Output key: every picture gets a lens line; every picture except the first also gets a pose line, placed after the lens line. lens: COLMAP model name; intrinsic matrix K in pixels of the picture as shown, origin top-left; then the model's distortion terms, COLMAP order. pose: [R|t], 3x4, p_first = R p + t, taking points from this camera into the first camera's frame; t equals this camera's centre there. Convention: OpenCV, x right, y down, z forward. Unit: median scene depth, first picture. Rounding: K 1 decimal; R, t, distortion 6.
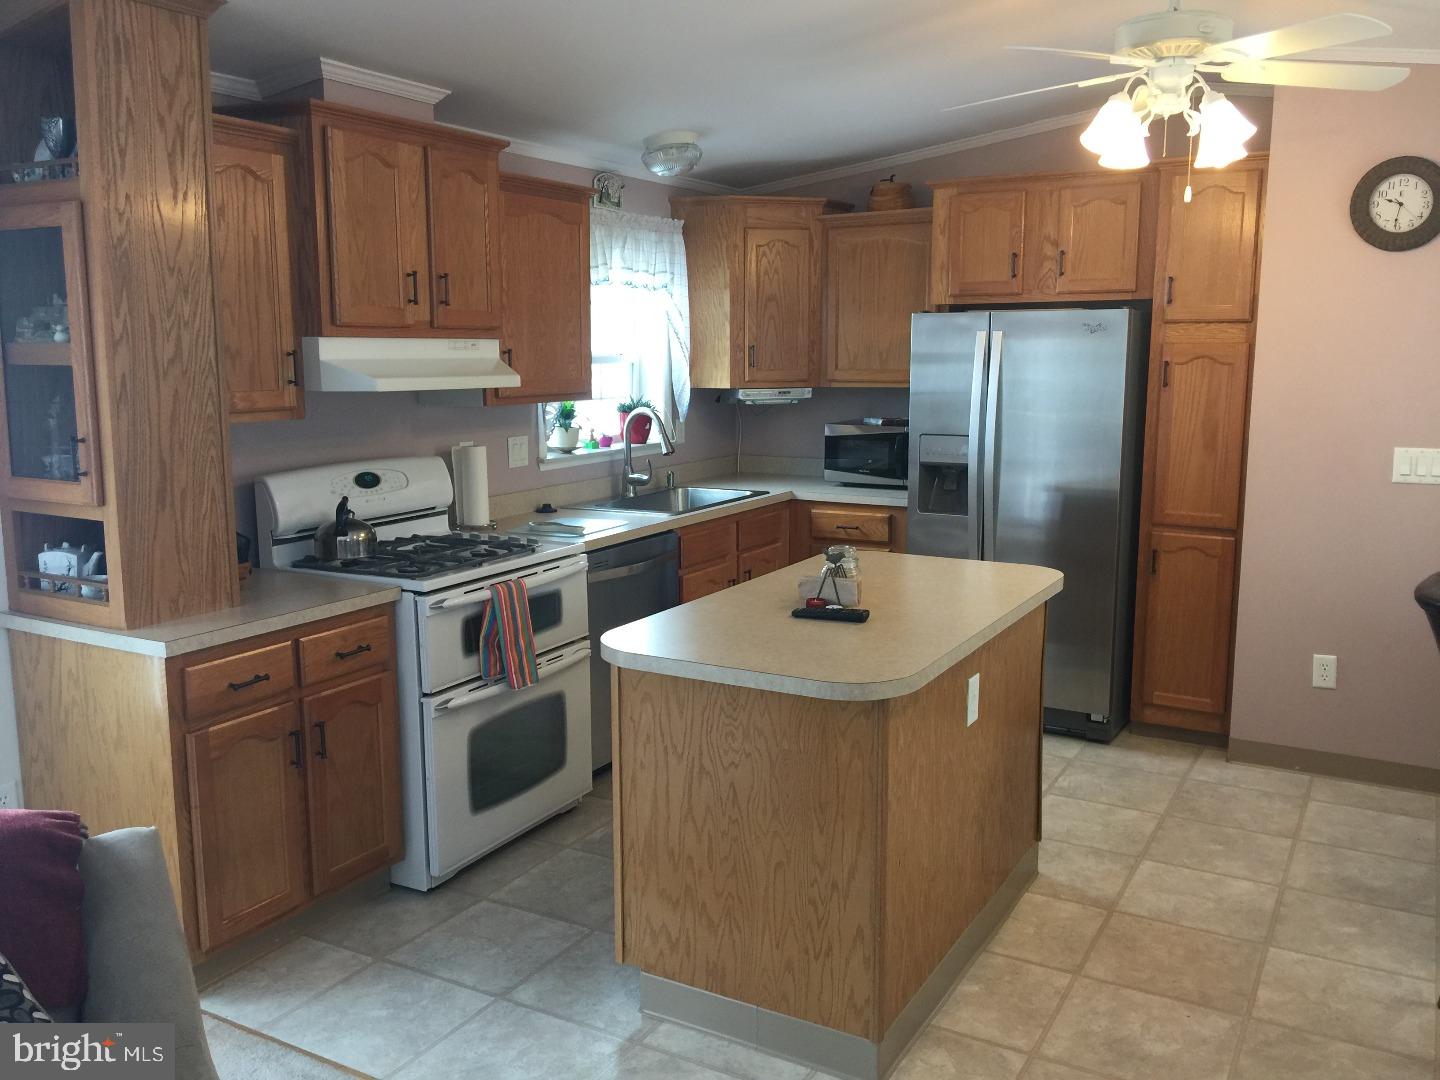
lens RADIAL K [[1209.8, 0, 718.5], [0, 1209.8, 538.0], [0, 0, 1]] dist [0.008137, -0.006774]
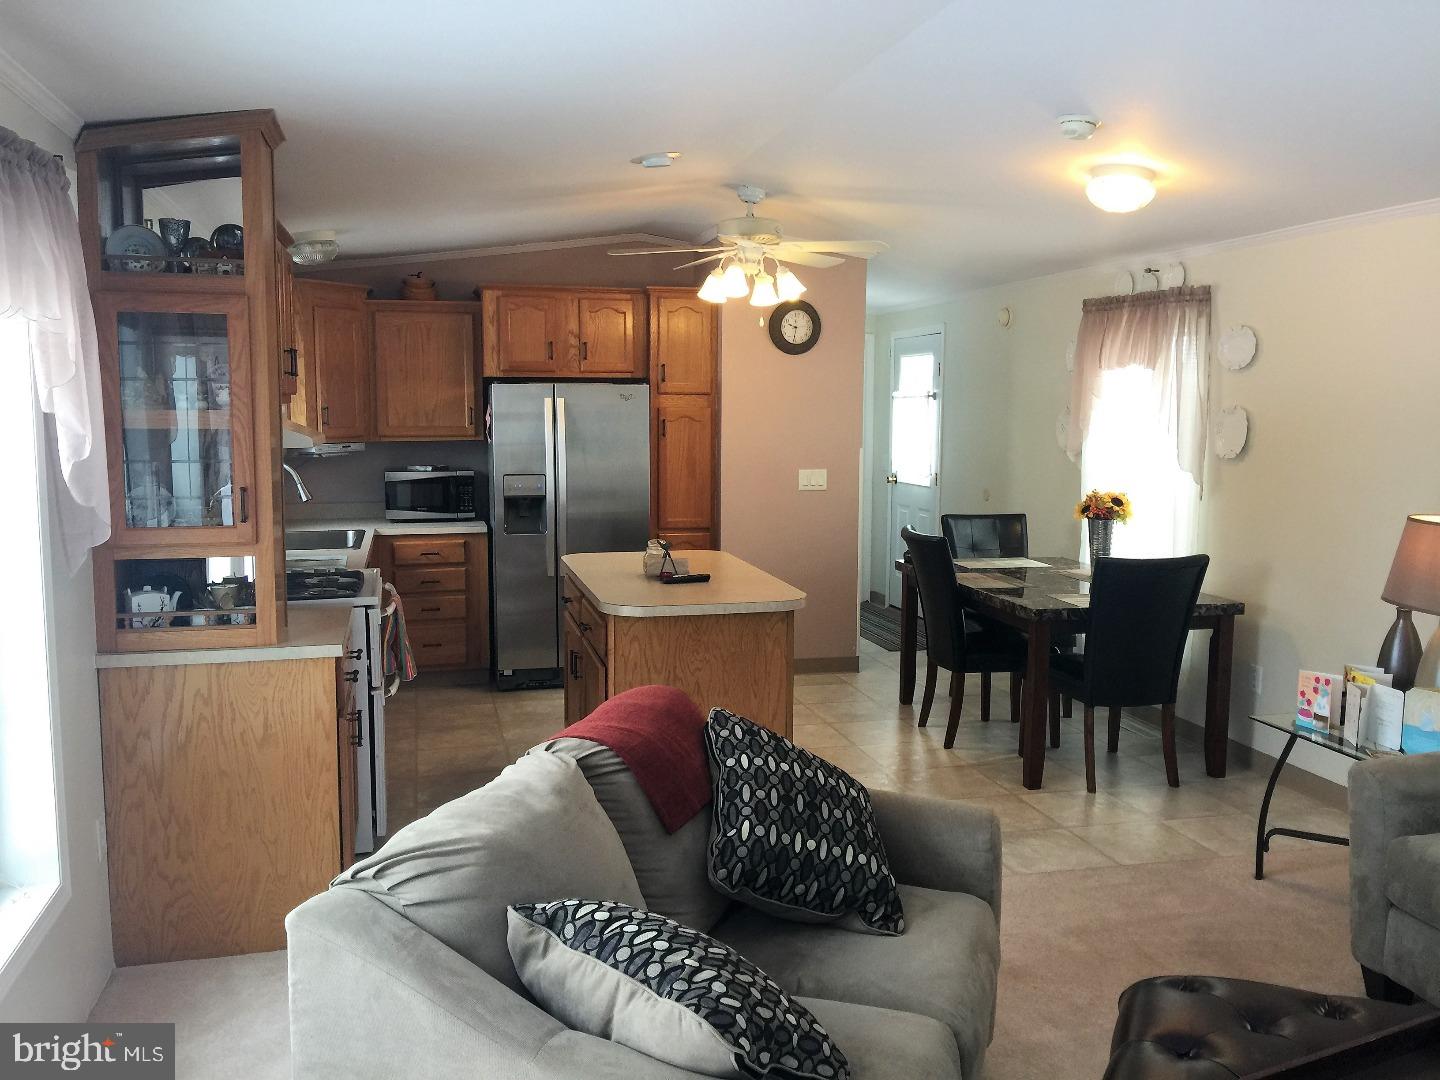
lens RADIAL K [[1209.8, 0, 725.5], [0, 1209.8, 538.3], [0, 0, 1]] dist [0.008137, -0.006774]
pose [[0.722023, -0.071856, 0.688128, -0.616636], [0.101973, 0.994782, -0.003118, 0.012269], [-0.684313, 0.072422, 0.725583, -0.124792]]
